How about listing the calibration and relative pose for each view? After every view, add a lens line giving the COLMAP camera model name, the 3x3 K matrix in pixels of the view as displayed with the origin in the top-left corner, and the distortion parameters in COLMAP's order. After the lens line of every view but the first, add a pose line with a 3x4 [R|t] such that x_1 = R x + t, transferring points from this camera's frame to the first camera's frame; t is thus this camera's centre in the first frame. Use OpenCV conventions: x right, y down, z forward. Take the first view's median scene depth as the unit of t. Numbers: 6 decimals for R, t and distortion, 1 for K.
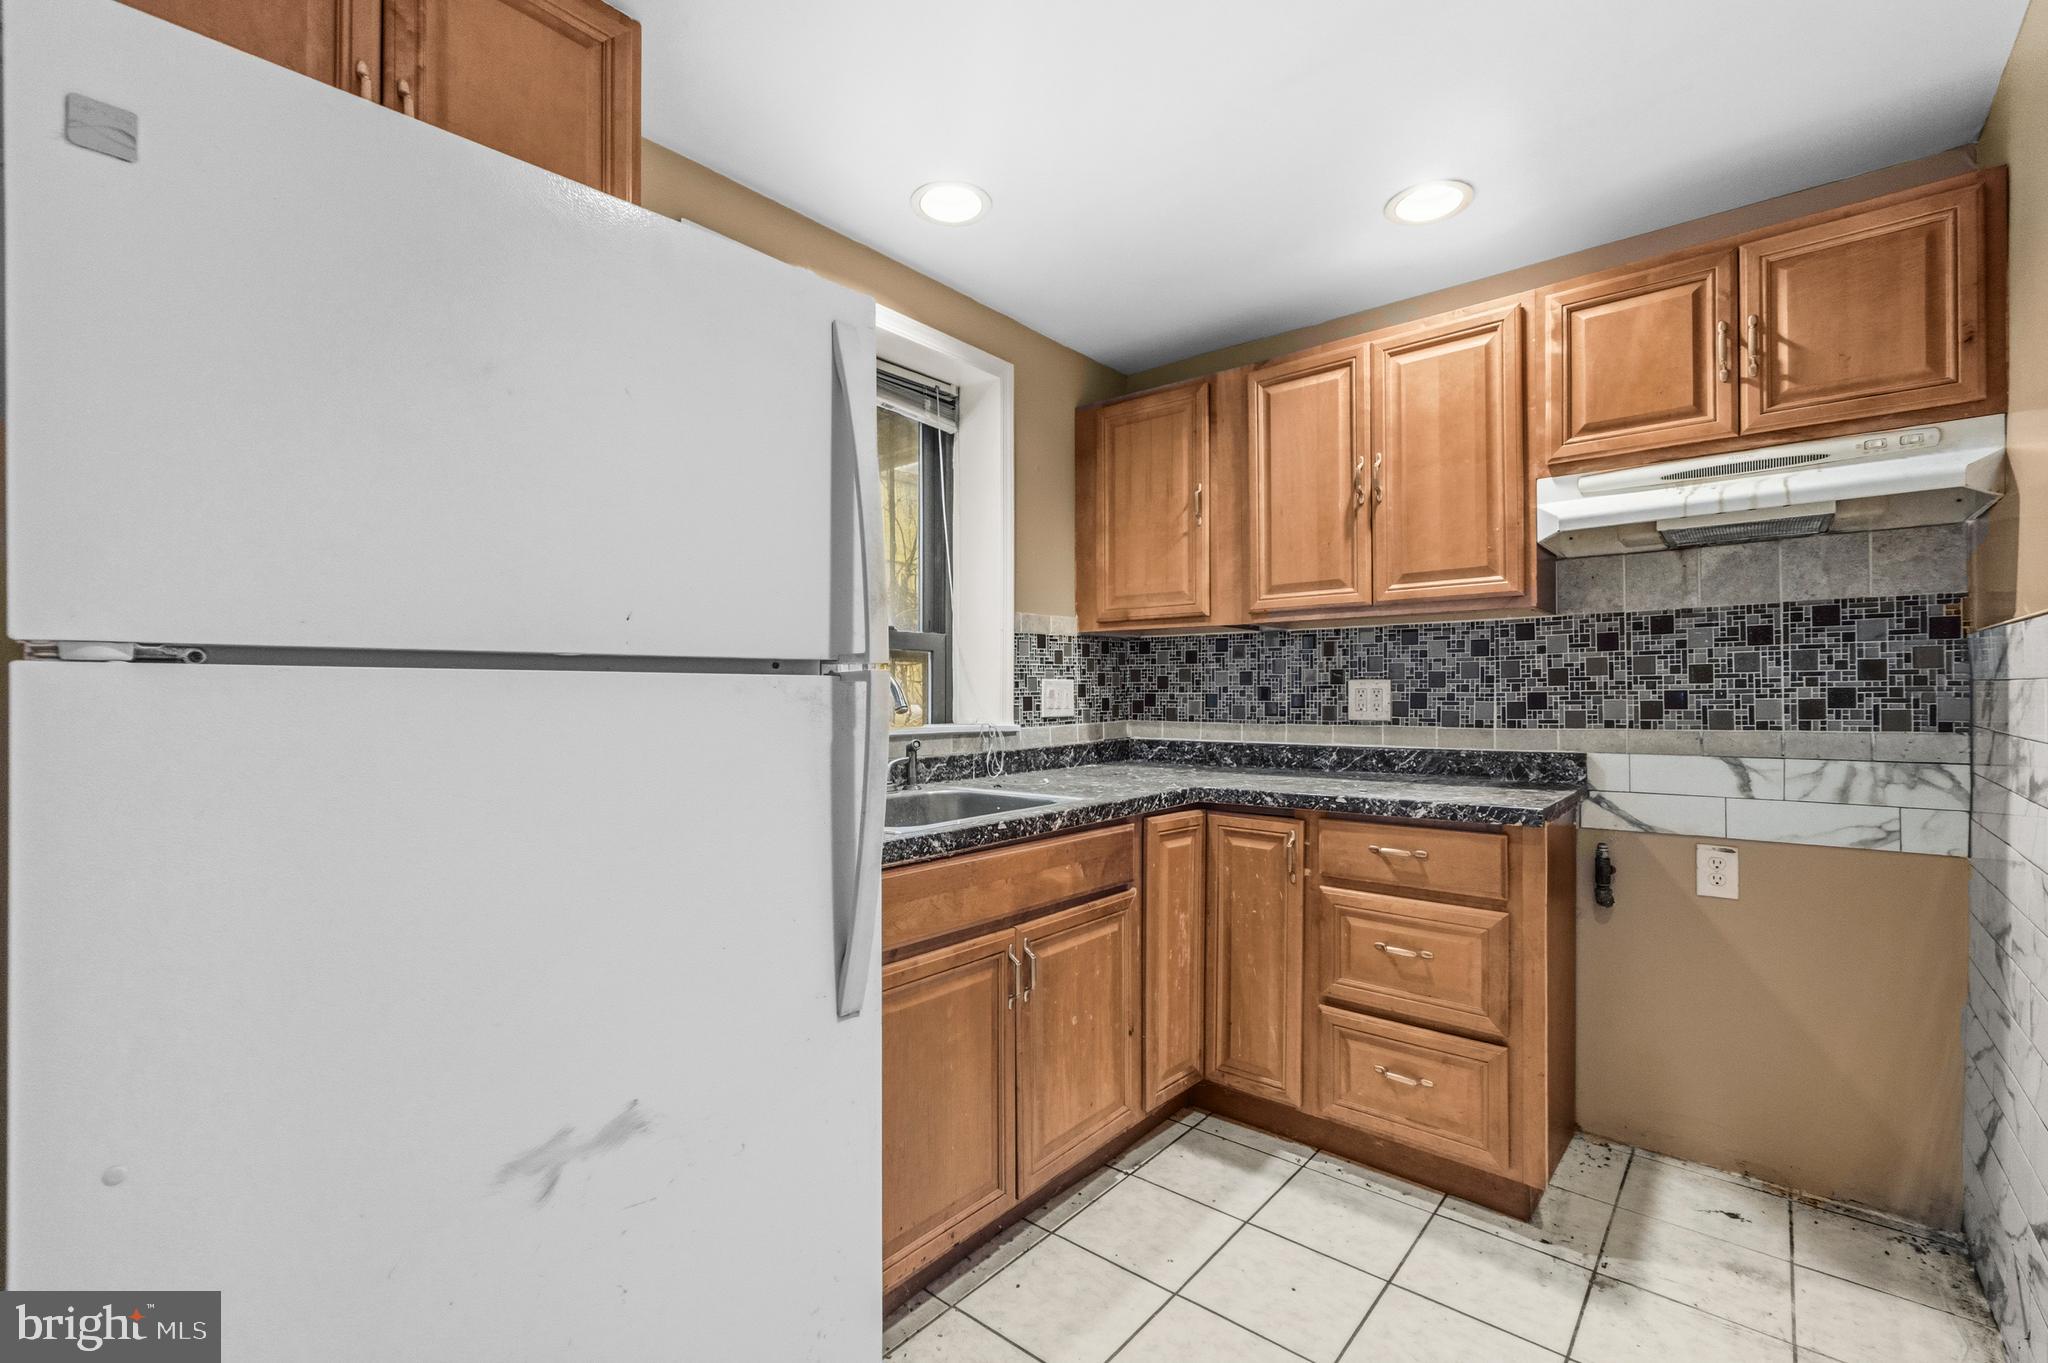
lens RADIAL K [[882.2, 0, 1022.8], [0, 882.2, 687.8], [0, 0, 1]] dist [-0.003474, 0.000232]
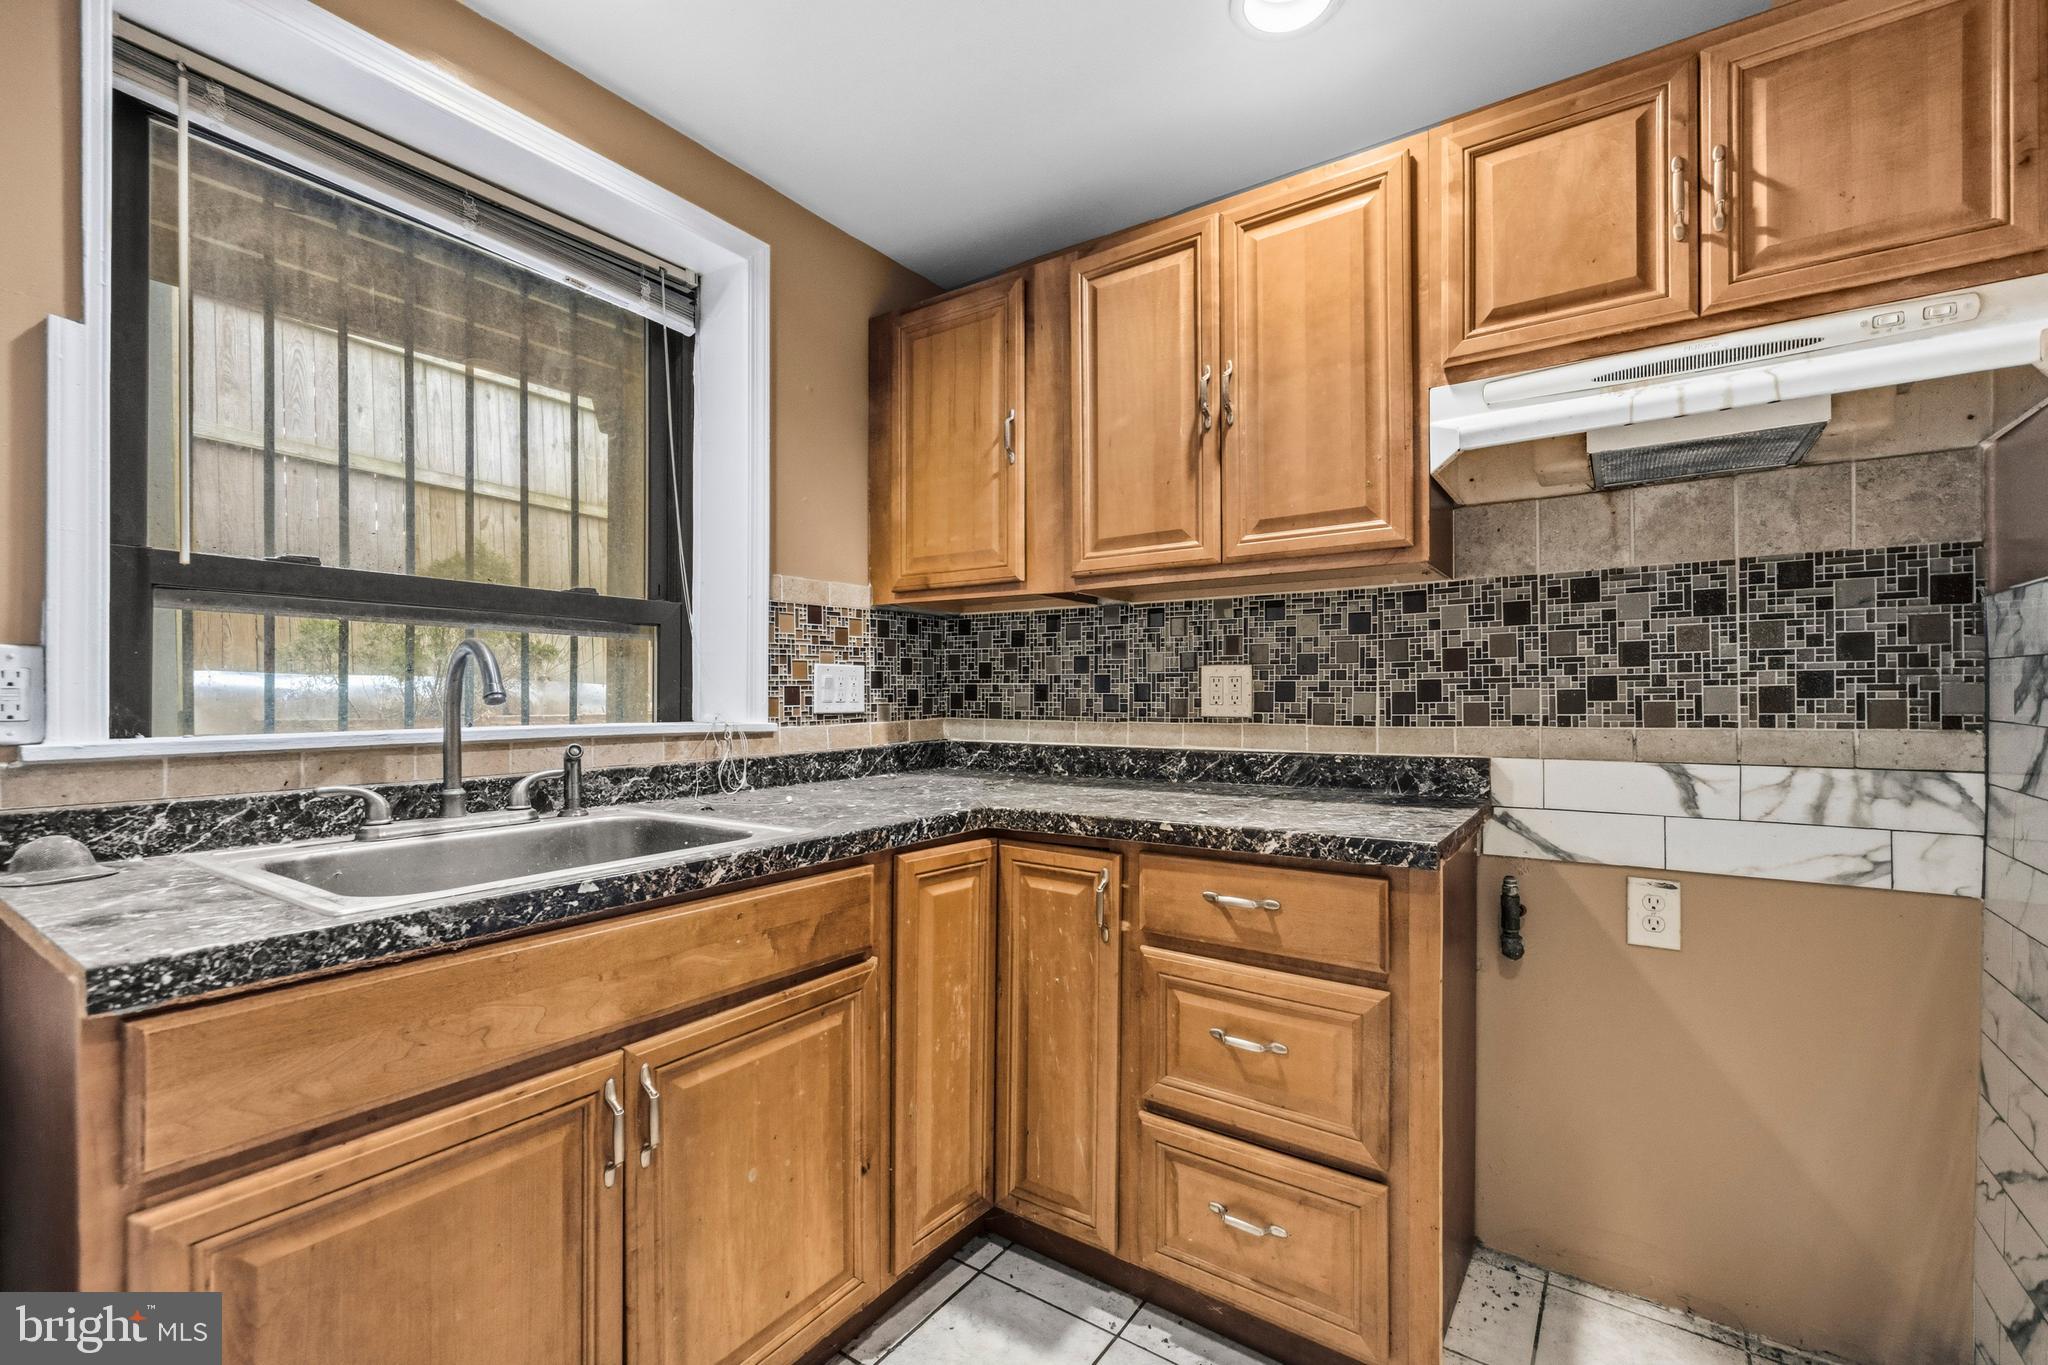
lens RADIAL K [[882.2, 0, 1022.9], [0, 882.2, 689.9], [0, 0, 1]] dist [-0.003474, 0.000232]
pose [[0.995285, 0.002038, 0.096976, 0.172213], [-0.002174, 0.999997, 0.001297, 0.015720], [-0.096973, -0.001502, 0.995286, 0.296545]]
